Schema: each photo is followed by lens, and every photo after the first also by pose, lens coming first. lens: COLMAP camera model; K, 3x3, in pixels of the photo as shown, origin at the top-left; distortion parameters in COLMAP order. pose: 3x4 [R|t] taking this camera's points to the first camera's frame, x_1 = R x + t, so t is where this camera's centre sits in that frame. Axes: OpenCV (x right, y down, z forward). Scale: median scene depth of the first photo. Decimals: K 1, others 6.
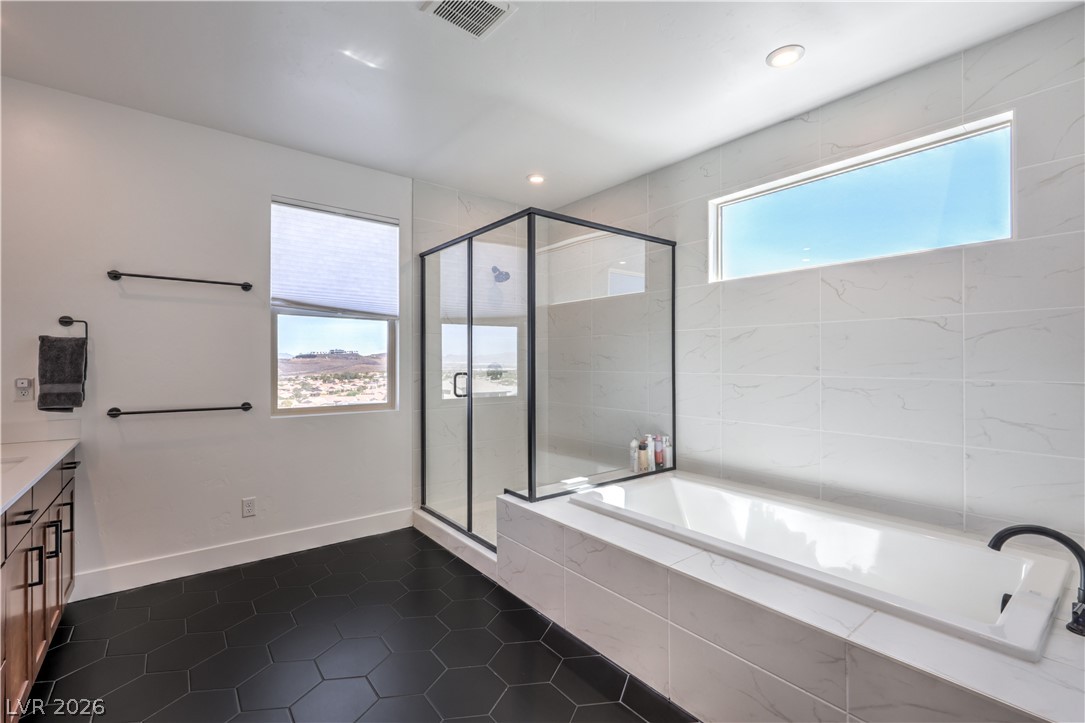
lens RADIAL K [[493.6, 0, 540.0], [0, 493.6, 356.0], [0, 0, 1]] dist [0.001686, 0.000375]
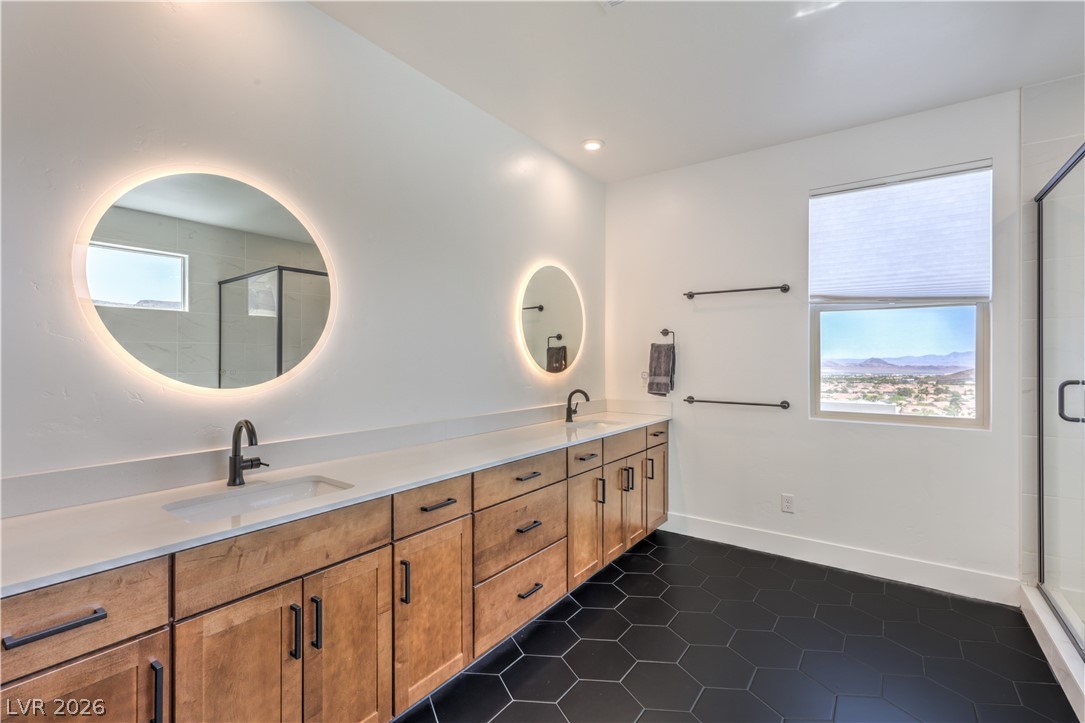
lens RADIAL K [[481.2, 0, 522.4], [0, 481.2, 358.8], [0, 0, 1]] dist [0.007096, 0.000413]
pose [[0.268201, -0.002299, -0.963360, 0.220904], [0.008260, 0.999966, -0.000087, 0.001733], [0.963328, -0.007934, 0.268210, 0.197108]]
